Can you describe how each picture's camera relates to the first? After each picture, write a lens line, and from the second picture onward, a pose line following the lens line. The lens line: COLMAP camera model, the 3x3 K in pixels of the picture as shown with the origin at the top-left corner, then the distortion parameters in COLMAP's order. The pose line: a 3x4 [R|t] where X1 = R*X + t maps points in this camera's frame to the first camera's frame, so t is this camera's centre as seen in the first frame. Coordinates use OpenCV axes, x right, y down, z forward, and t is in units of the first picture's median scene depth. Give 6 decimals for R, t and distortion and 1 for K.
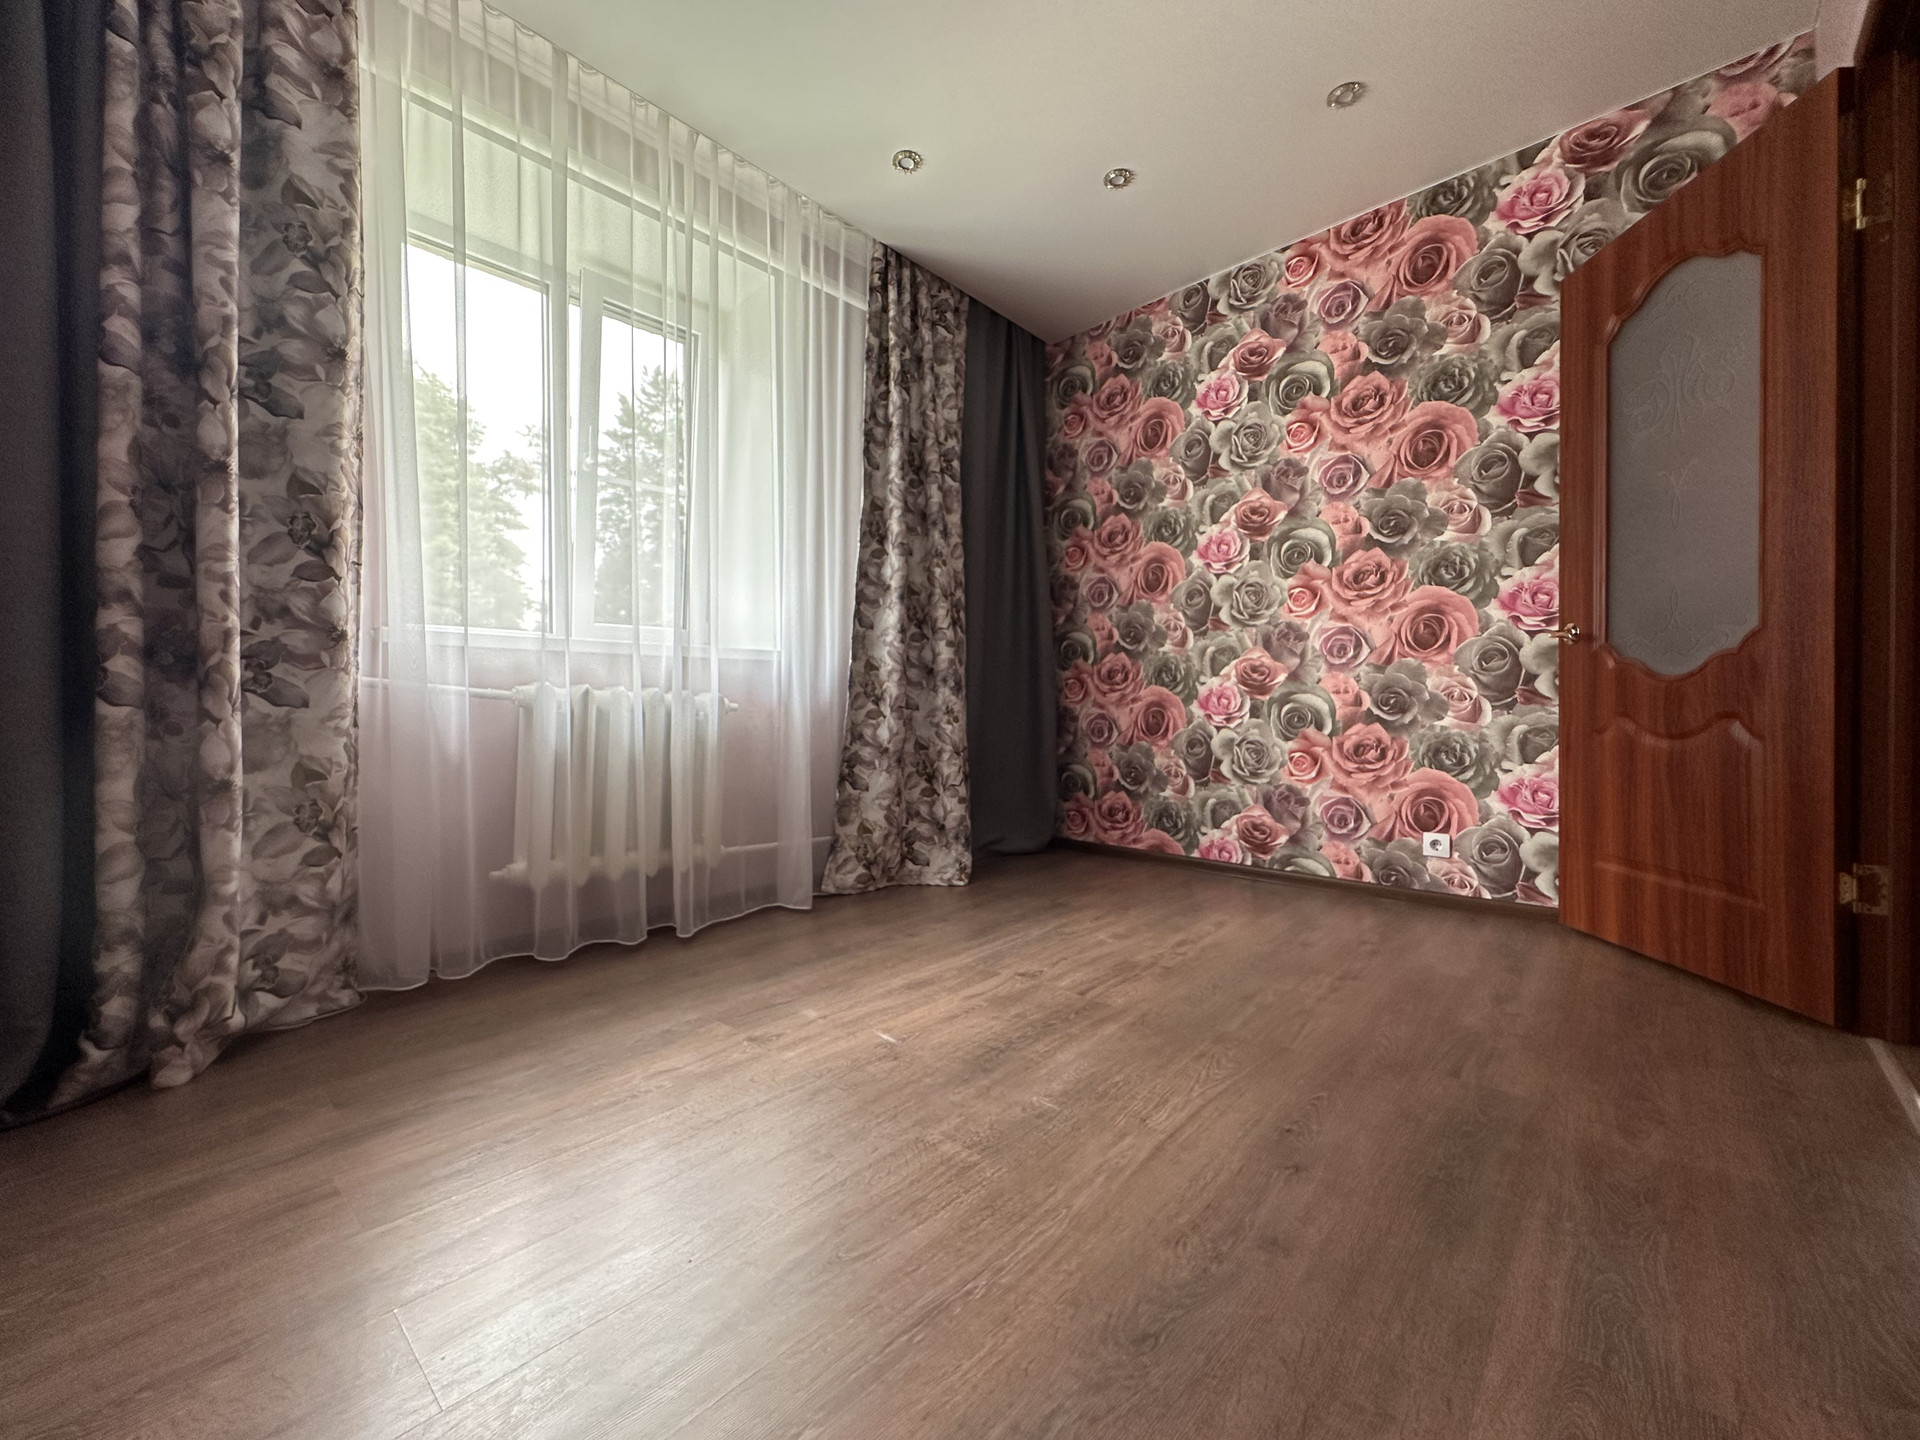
lens RADIAL K [[763.3, 0, 960.5], [0, 763.3, 718.8], [0, 0, 1]] dist [-0.004269, 0.000651]
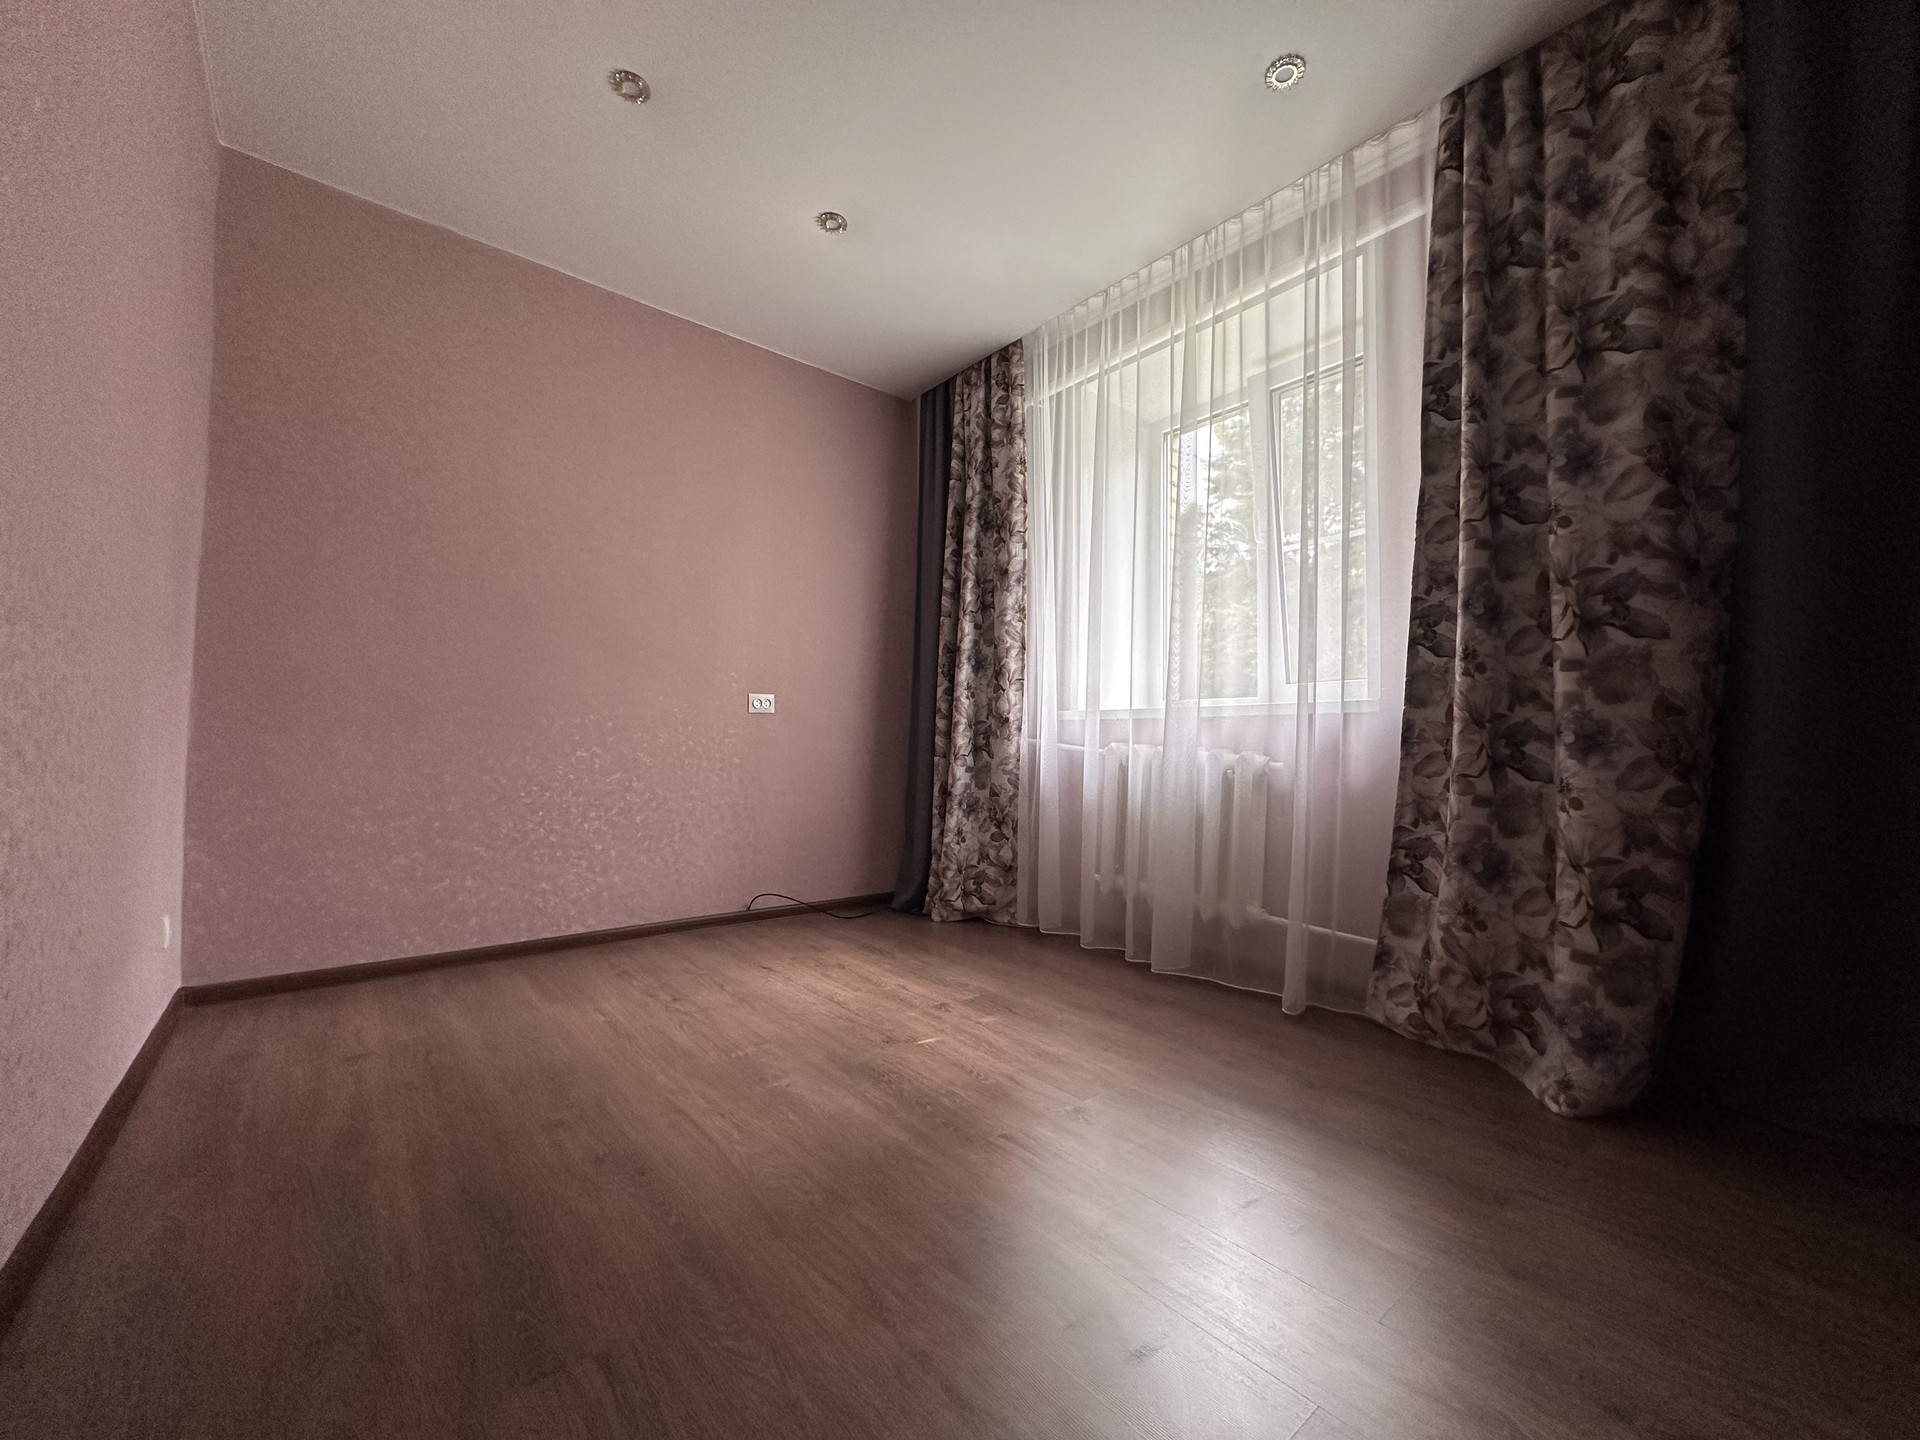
lens RADIAL K [[763.3, 0, 960.2], [0, 763.3, 721.6], [0, 0, 1]] dist [-0.004269, 0.000651]
pose [[-0.140569, -0.028479, -0.989661, 1.071251], [-0.026886, 0.999327, -0.024938, -0.058021], [0.989706, 0.023103, -0.141240, 1.170669]]
